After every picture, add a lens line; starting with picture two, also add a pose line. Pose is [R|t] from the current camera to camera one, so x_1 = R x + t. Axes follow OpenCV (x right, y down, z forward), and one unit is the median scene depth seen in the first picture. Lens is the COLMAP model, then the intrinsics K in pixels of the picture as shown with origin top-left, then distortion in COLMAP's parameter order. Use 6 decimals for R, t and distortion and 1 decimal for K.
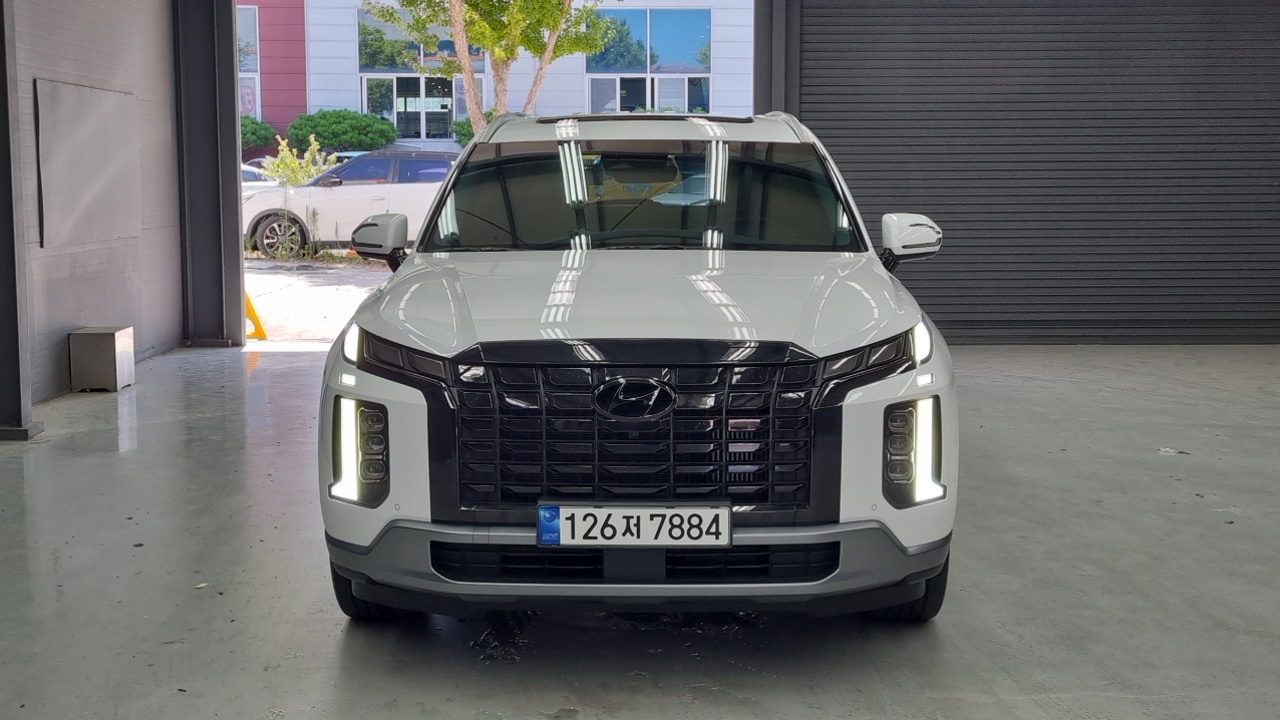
lens RADIAL K [[1576.1, 0, 624.6], [0, 1576.1, 363.0], [0, 0, 1]] dist [0.038175, 0.020182]
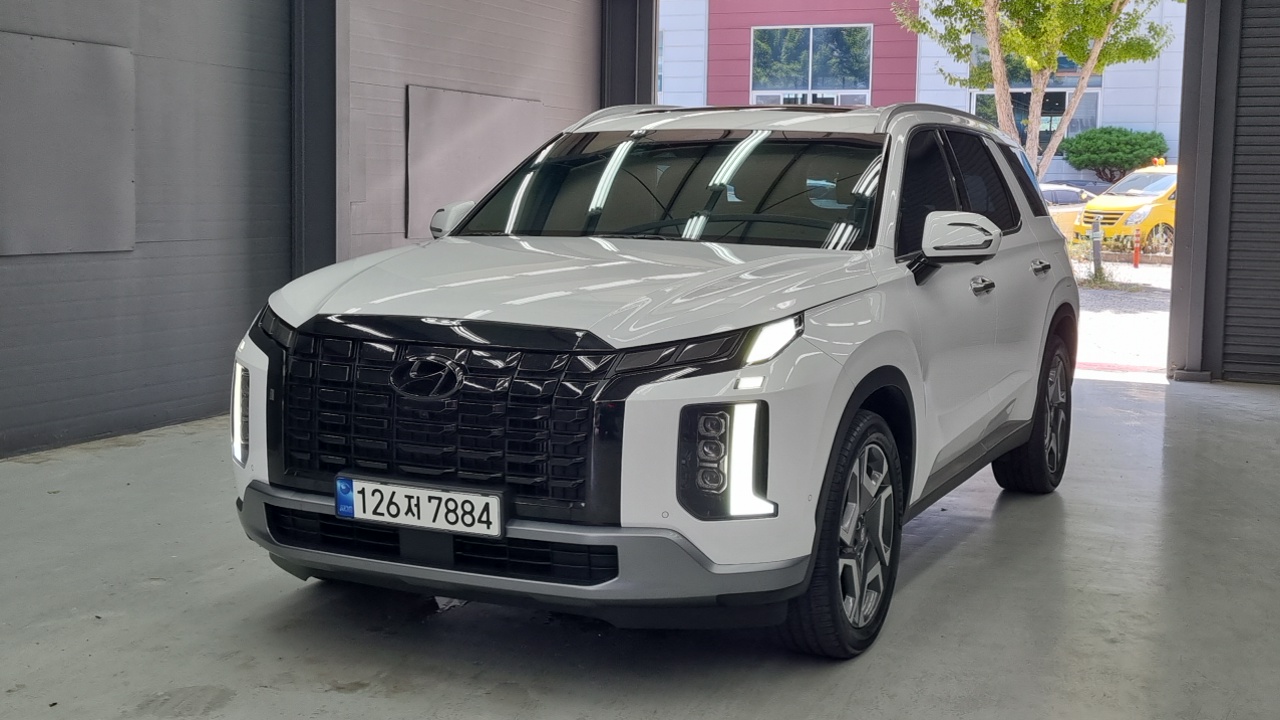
lens RADIAL K [[1576.1, 0, 624.6], [0, 1576.1, 363.0], [0, 0, 1]] dist [0.038175, 0.020182]
pose [[0.905884, 0.063778, -0.418695, 0.531585], [-0.069336, 0.997591, 0.001944, 0.002898], [0.417811, 0.027269, 0.908125, 0.155343]]
